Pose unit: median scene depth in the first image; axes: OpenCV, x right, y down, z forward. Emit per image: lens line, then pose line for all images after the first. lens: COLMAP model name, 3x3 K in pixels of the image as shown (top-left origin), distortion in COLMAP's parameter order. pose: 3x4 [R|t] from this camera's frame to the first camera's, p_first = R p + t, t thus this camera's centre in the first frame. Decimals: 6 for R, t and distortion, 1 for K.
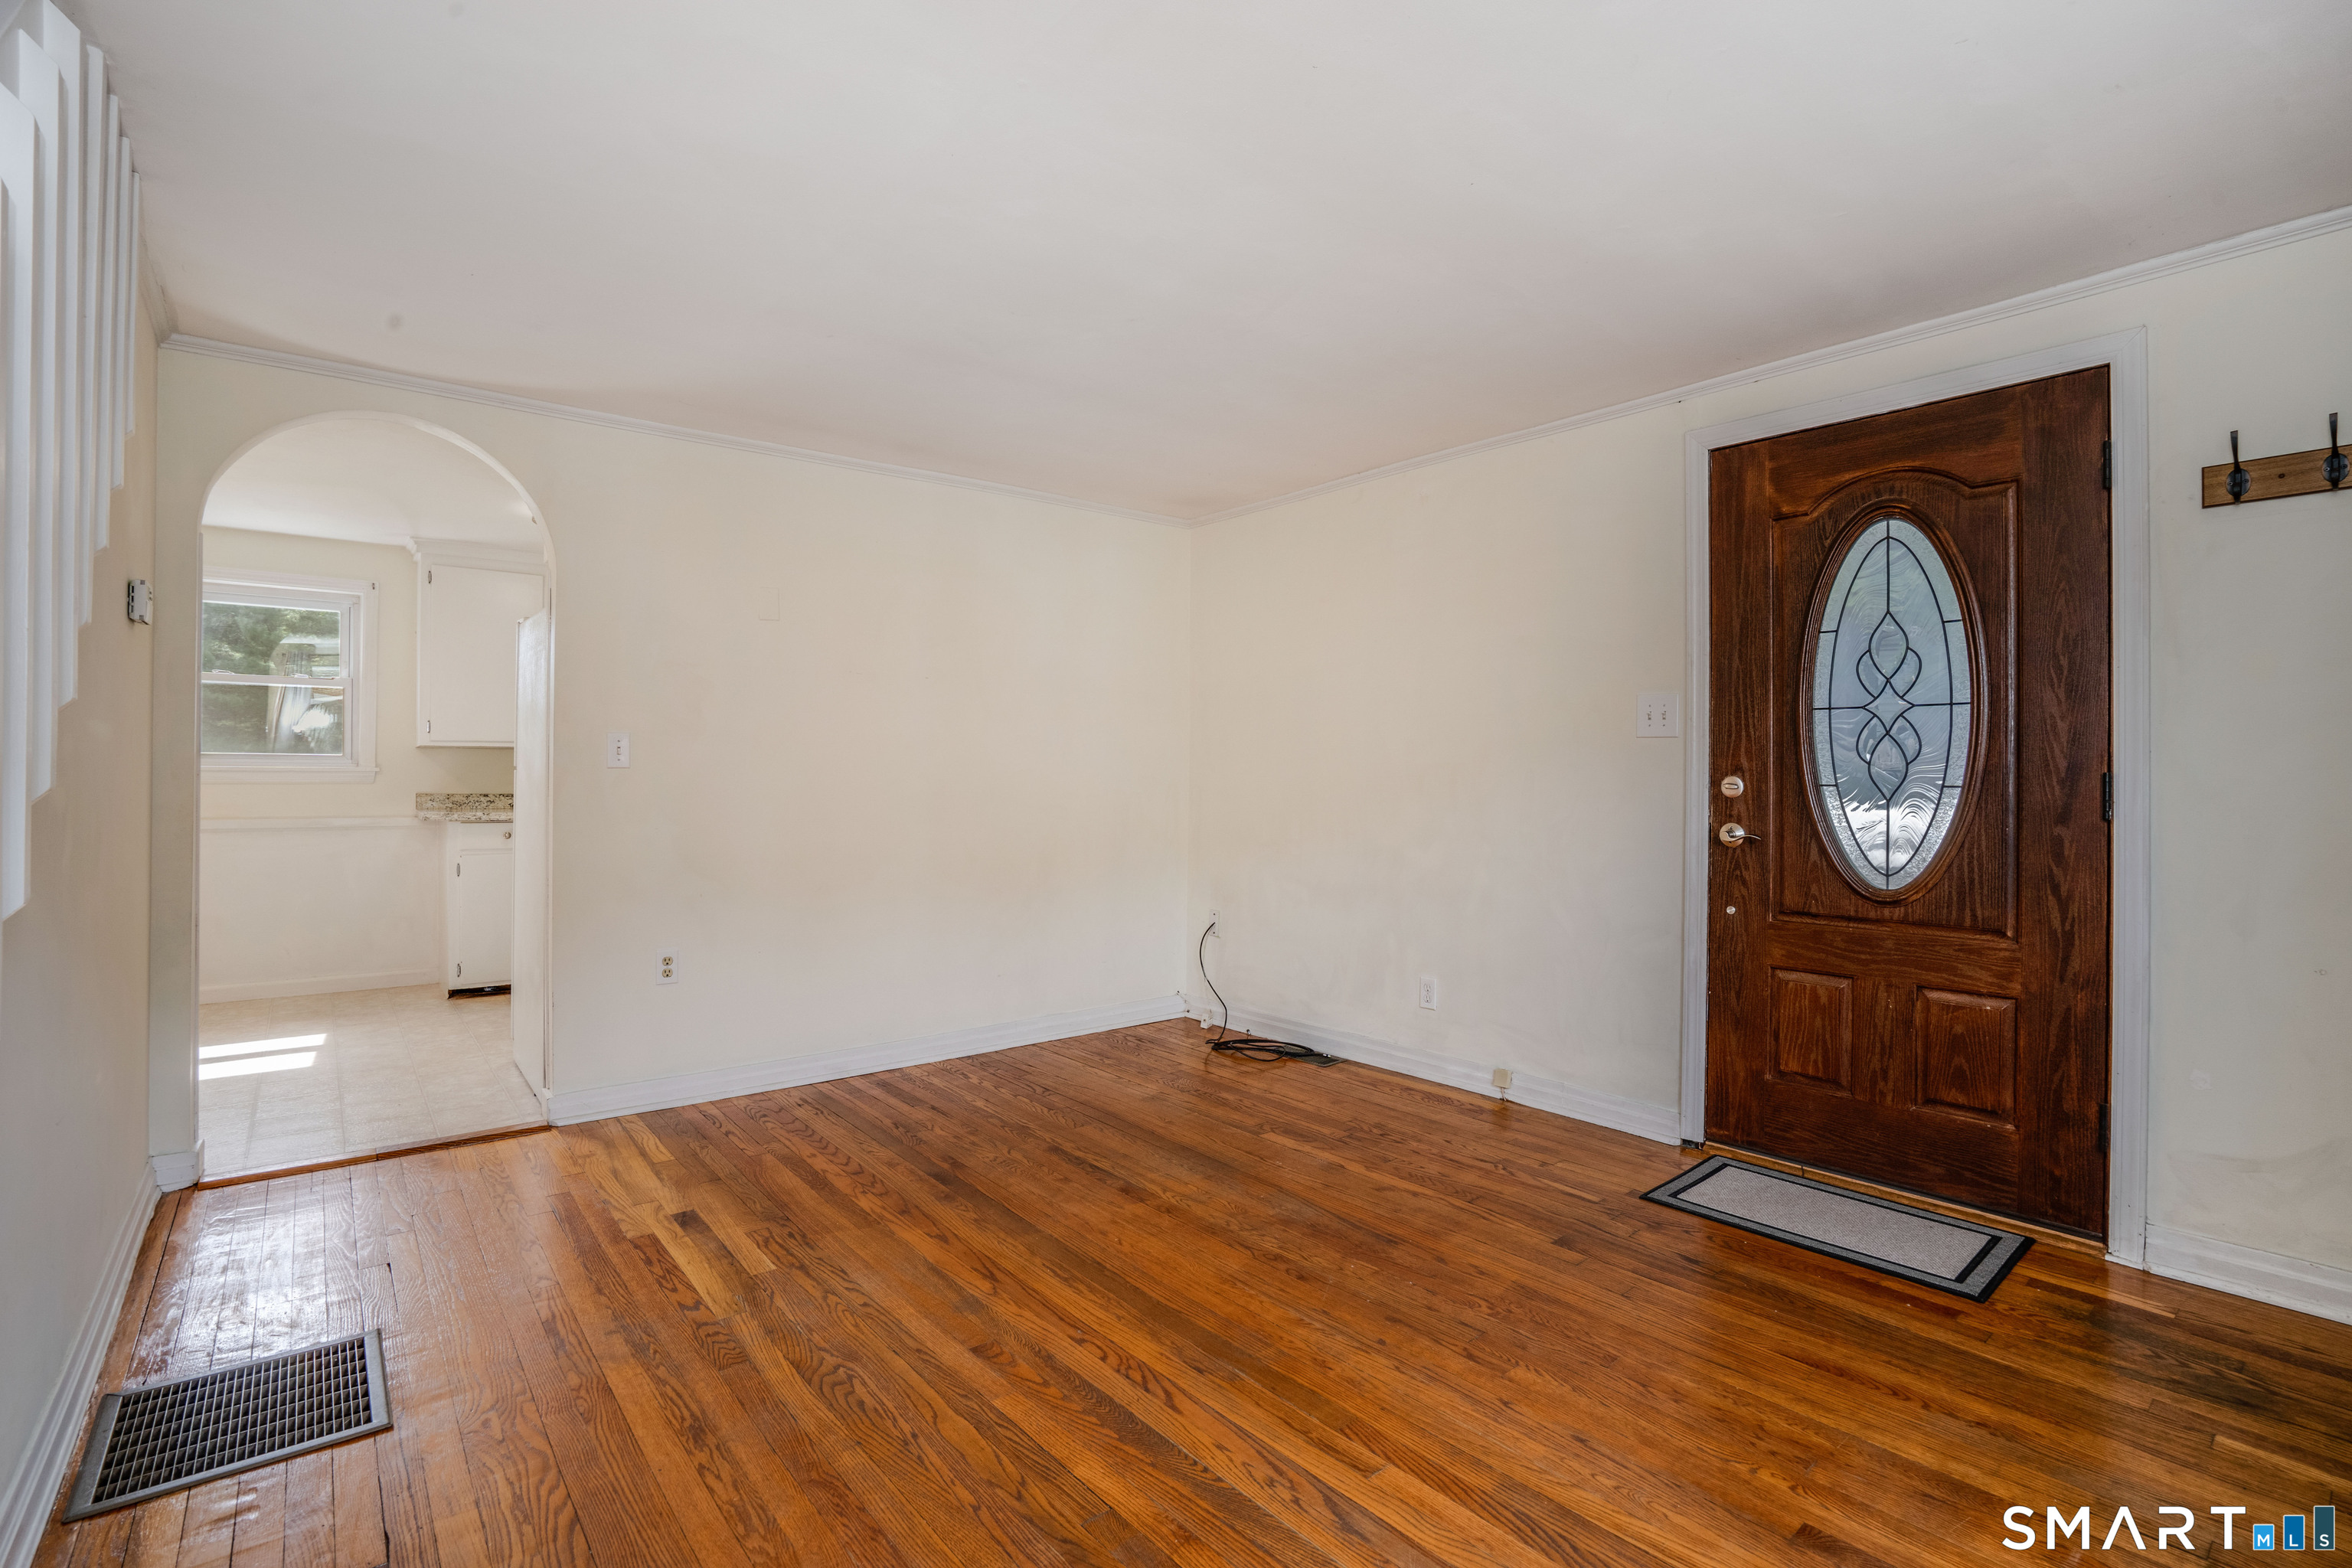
lens RADIAL K [[1069.4, 0, 1169.7], [0, 1069.4, 778.0], [0, 0, 1]] dist [-0.060405, 0.023202]
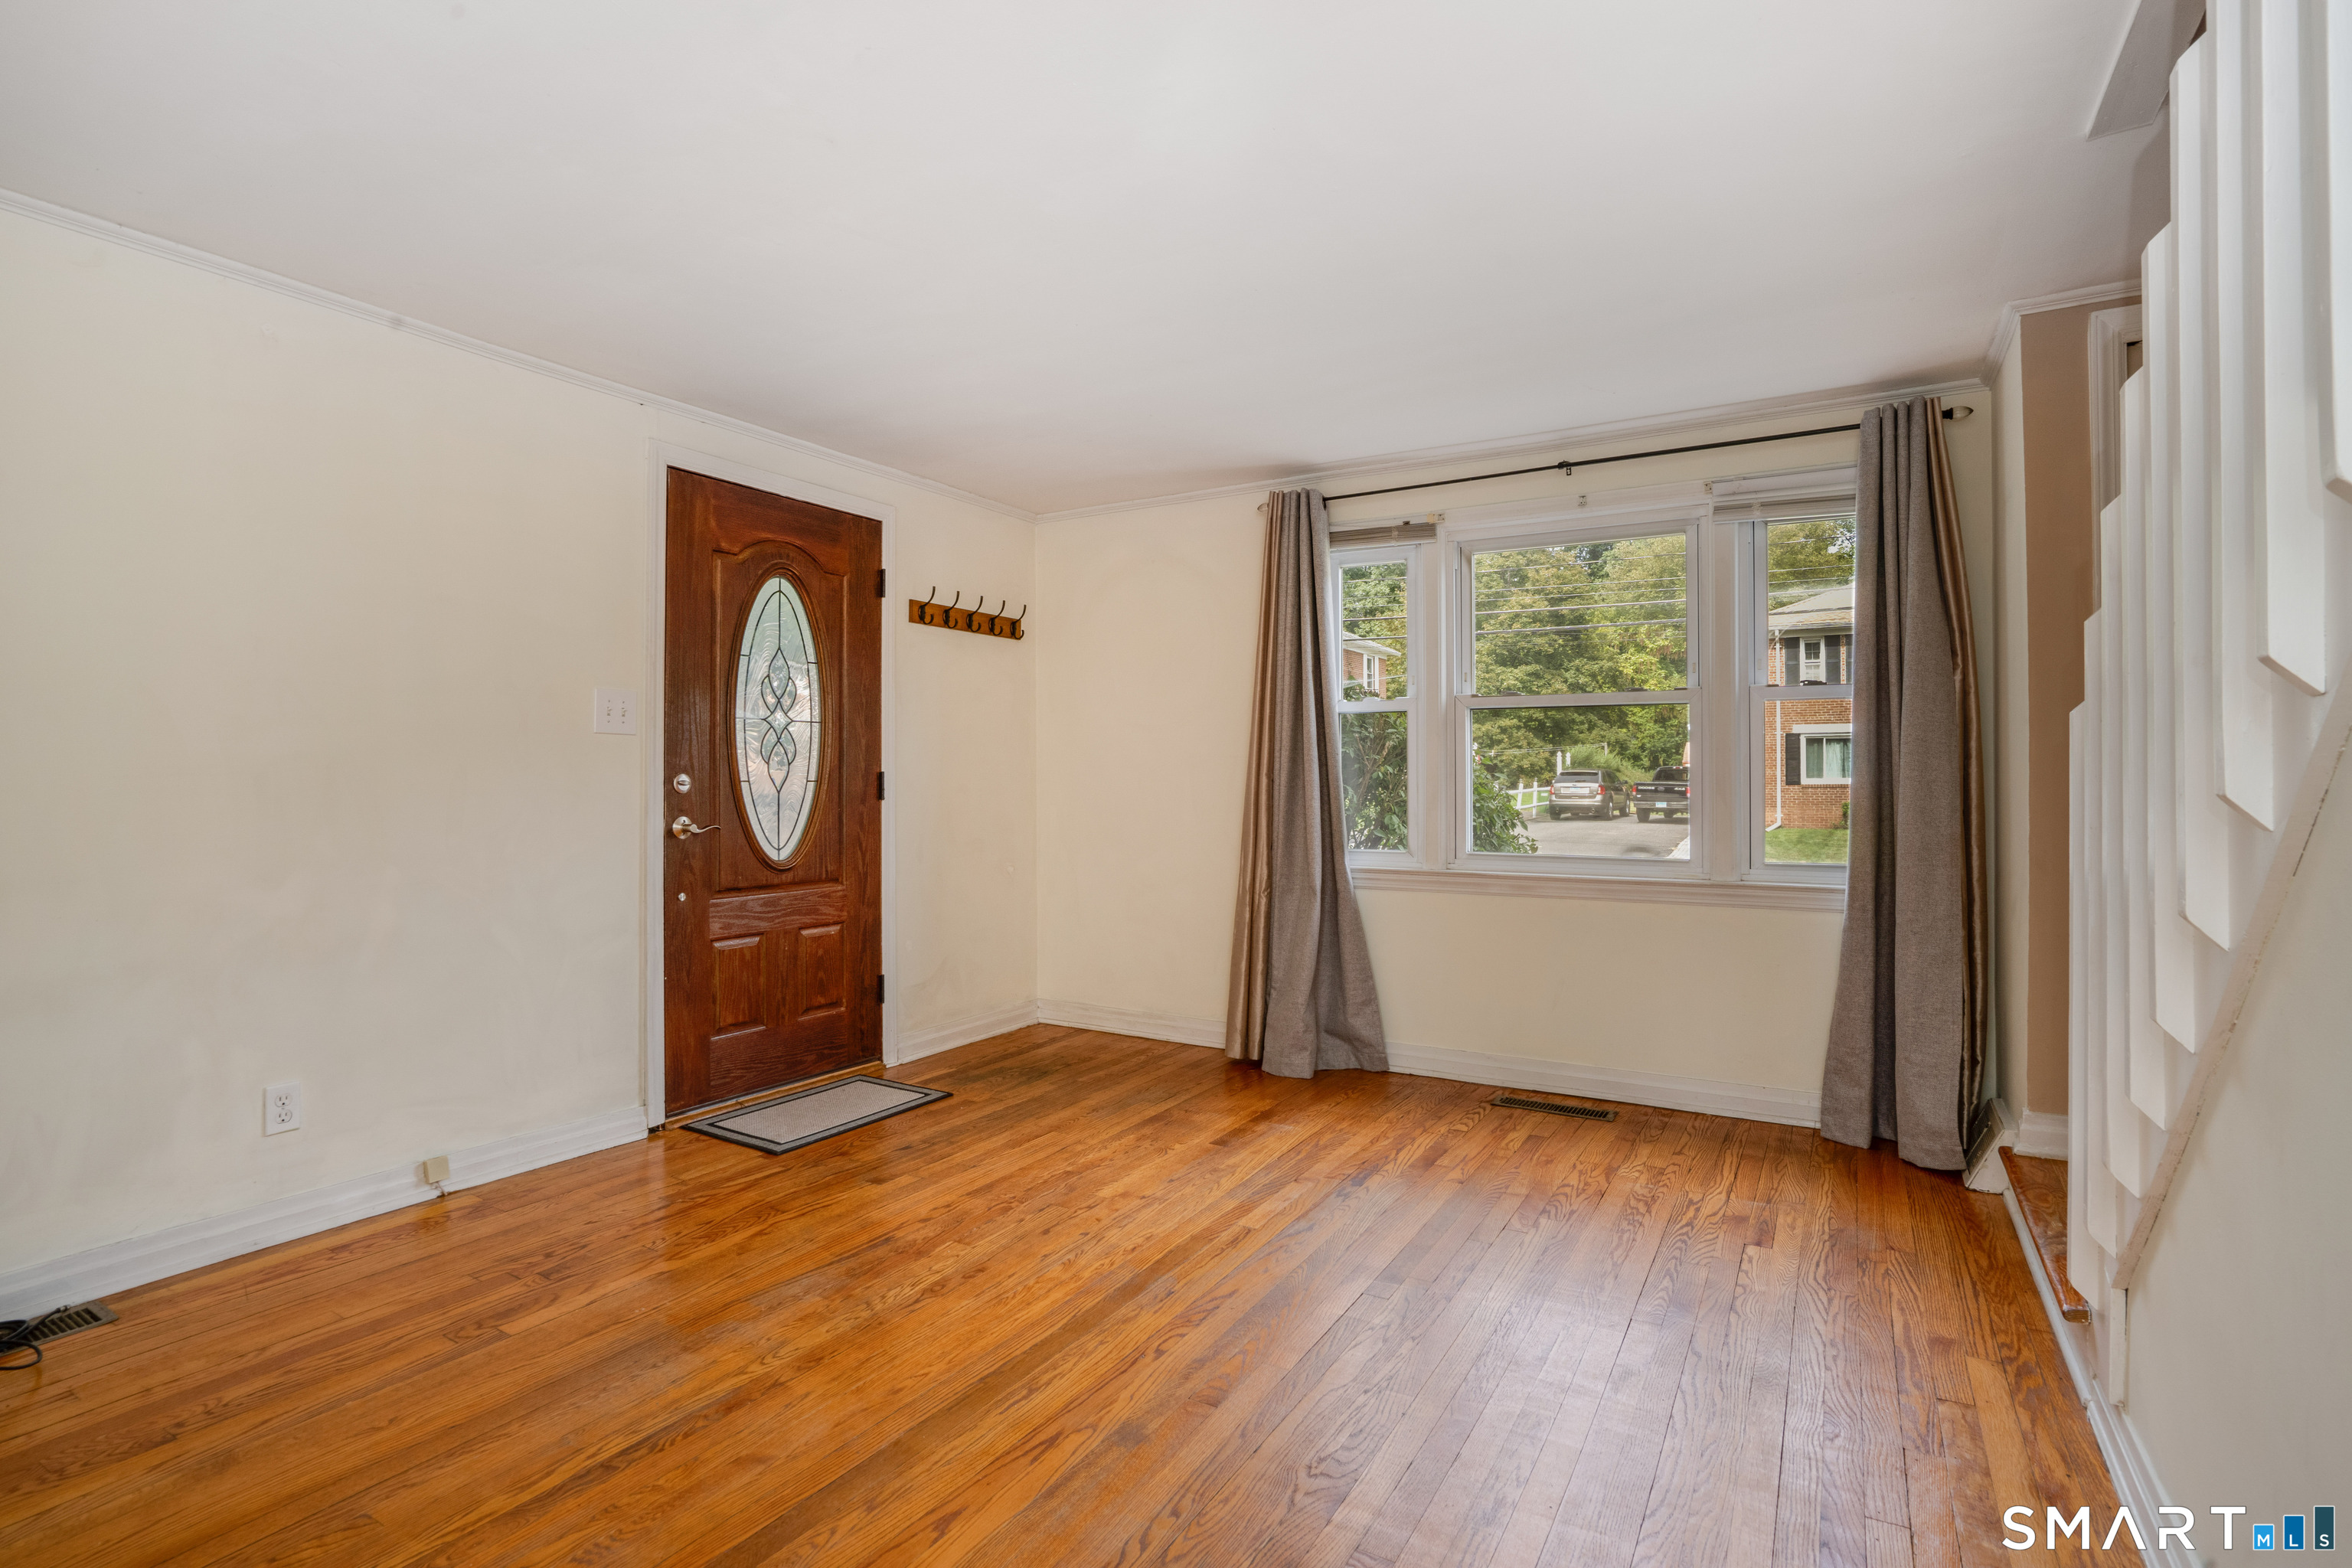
lens RADIAL K [[1147.8, 0, 1155.5], [0, 1147.8, 782.5], [0, 0, 1]] dist [-0.030699, 0.000650]
pose [[-0.325039, -0.010563, 0.945642, -0.793656], [-0.000665, 0.999940, 0.010941, -0.006682], [-0.945701, 0.002927, -0.325026, 0.986970]]
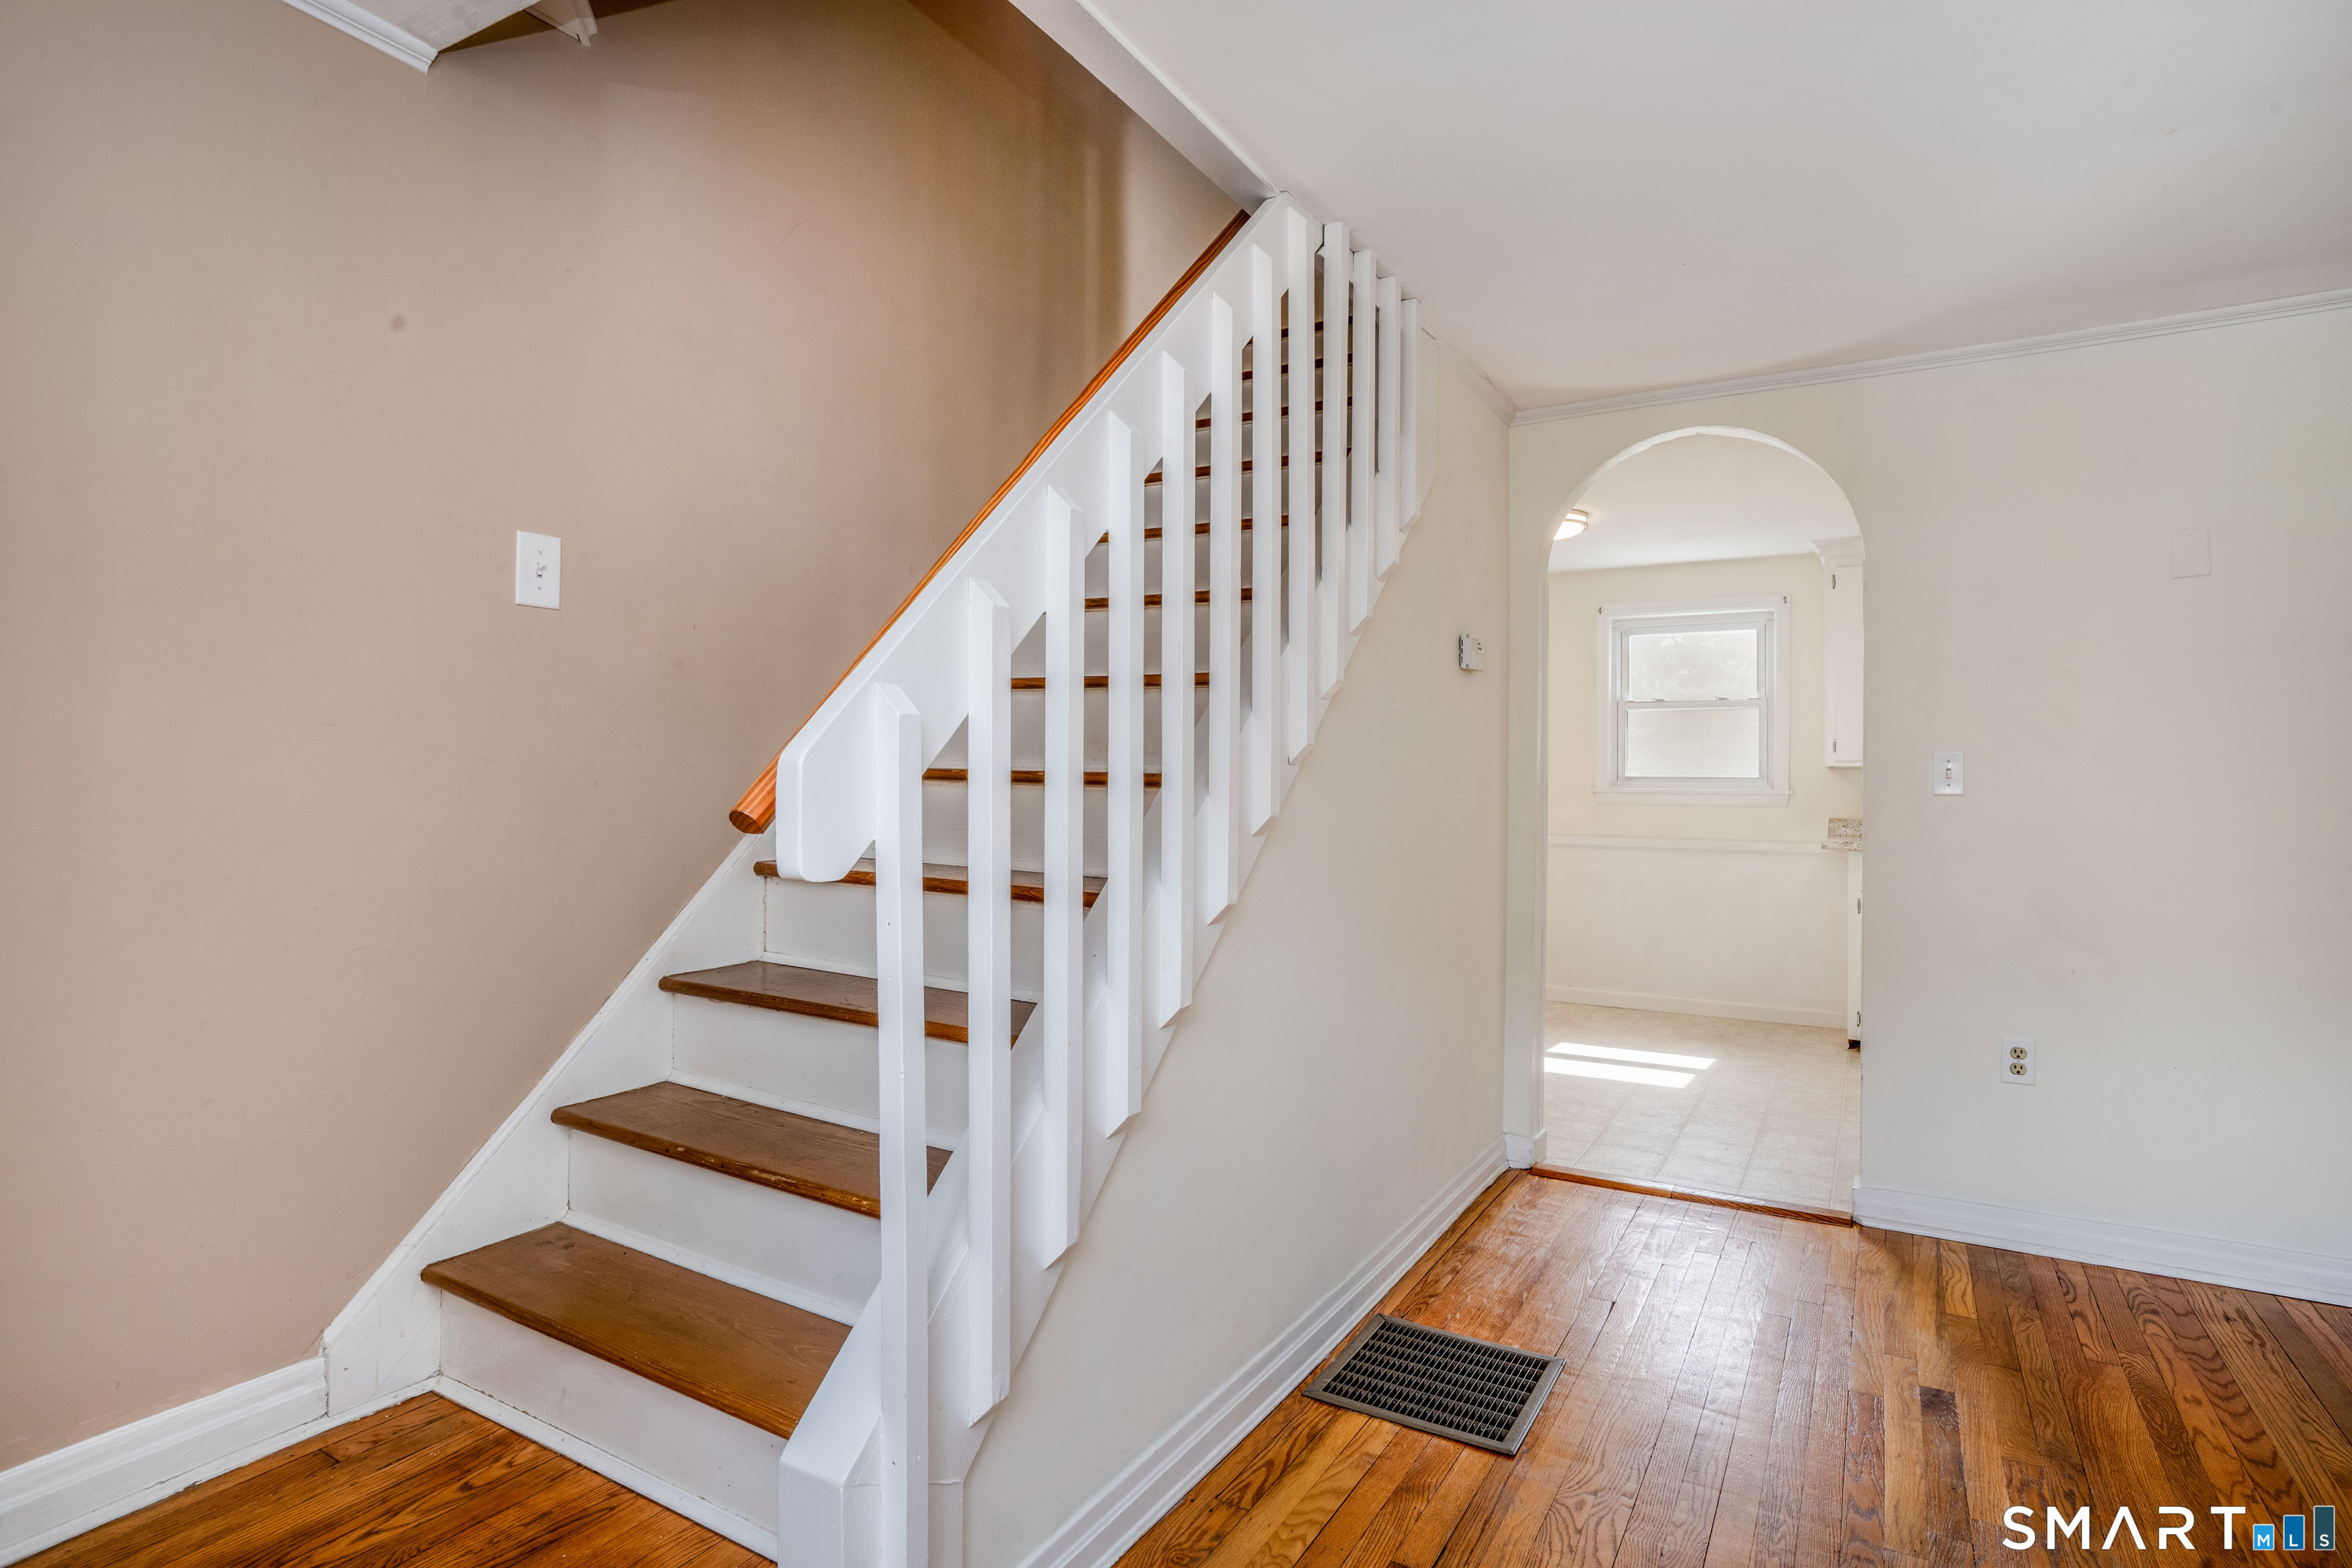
lens RADIAL K [[1225.0, 0, 1172.5], [0, 1225.0, 771.1], [0, 0, 1]] dist [-0.038626, 0.023169]
pose [[0.347238, -0.011208, -0.937710, 0.151534], [-0.008299, 0.999853, -0.015023, -0.011080], [0.937740, 0.012999, 0.347094, 0.168356]]
